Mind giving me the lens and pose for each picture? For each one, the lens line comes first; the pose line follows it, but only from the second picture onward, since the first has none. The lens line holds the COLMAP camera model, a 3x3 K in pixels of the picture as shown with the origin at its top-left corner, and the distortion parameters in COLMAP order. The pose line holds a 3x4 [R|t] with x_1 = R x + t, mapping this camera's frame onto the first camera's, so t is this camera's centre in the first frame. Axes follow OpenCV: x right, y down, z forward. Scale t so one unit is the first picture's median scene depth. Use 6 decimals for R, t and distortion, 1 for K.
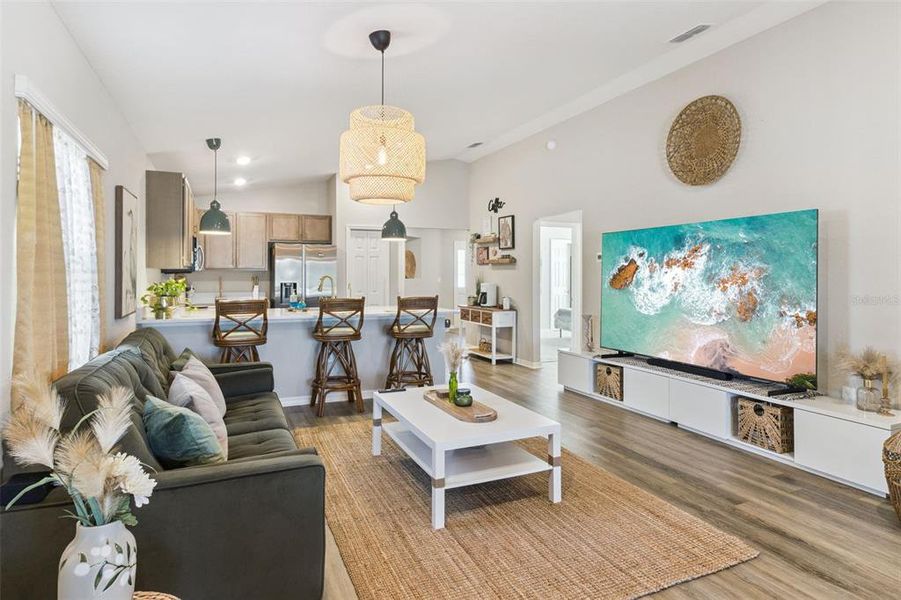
lens RADIAL K [[500.6, 0, 442.5], [0, 500.6, 281.3], [0, 0, 1]] dist [0.002118, 0.001029]
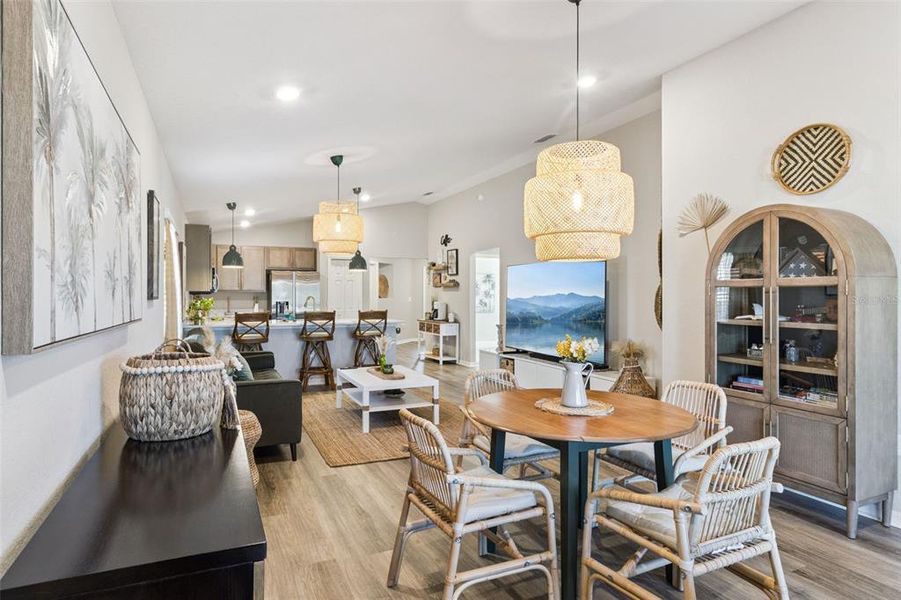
lens RADIAL K [[508.3, 0, 438.0], [0, 508.3, 303.9], [0, 0, 1]] dist [-0.000106, 0.000099]
pose [[0.999996, -0.000172, 0.002867, 0.090557], [0.000156, 0.999984, 0.005583, 0.002096], [-0.002868, -0.005583, 0.999980, -0.312748]]
